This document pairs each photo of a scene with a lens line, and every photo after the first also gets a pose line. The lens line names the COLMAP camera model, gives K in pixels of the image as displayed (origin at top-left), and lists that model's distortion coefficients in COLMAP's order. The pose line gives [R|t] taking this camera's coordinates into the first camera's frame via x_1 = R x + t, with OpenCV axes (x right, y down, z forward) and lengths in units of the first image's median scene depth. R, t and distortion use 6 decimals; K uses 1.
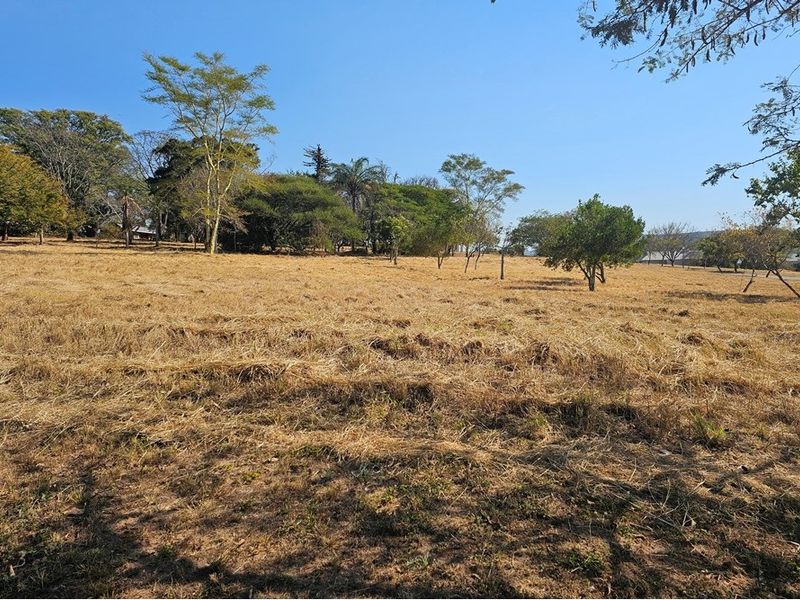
lens RADIAL K [[561.7, 0, 417.3], [0, 561.7, 302.5], [0, 0, 1]] dist [0.052845, -0.055525]
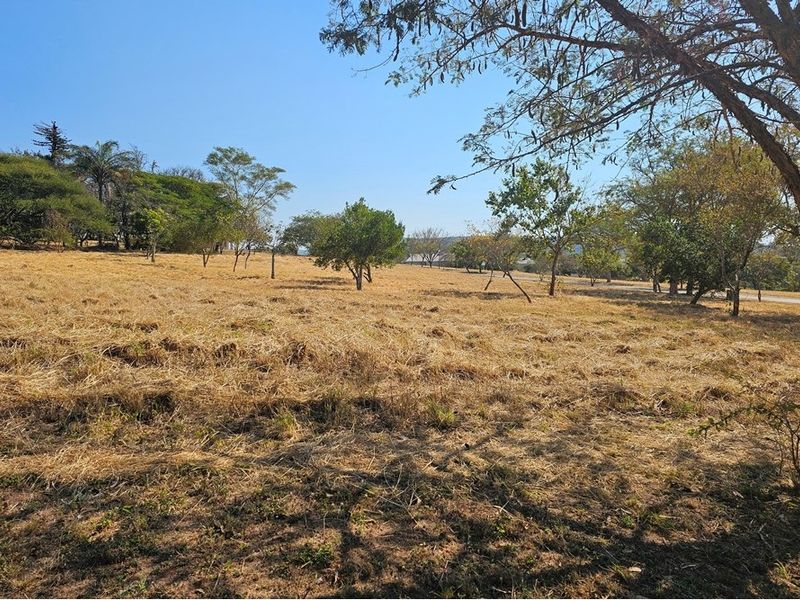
lens RADIAL K [[561.7, 0, 406.2], [0, 561.7, 303.0], [0, 0, 1]] dist [0.052845, -0.055525]
pose [[0.933350, -0.014155, 0.358689, 0.046551], [0.013582, 0.999899, 0.004116, 0.001045], [-0.358711, 0.001030, 0.933448, -0.005025]]
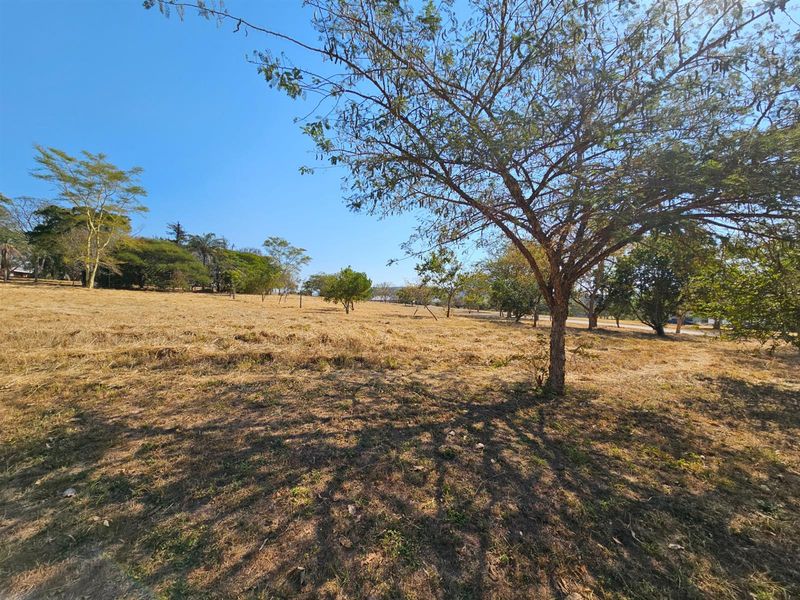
lens RADIAL K [[326.2, 0, 401.3], [0, 326.2, 307.4], [0, 0, 1]] dist [-0.012695, 0.002896]
pose [[0.895869, 0.010988, 0.444183, -0.074653], [0.012866, 0.998634, -0.050652, 0.042149], [-0.444133, 0.051092, 0.894503, -0.263942]]
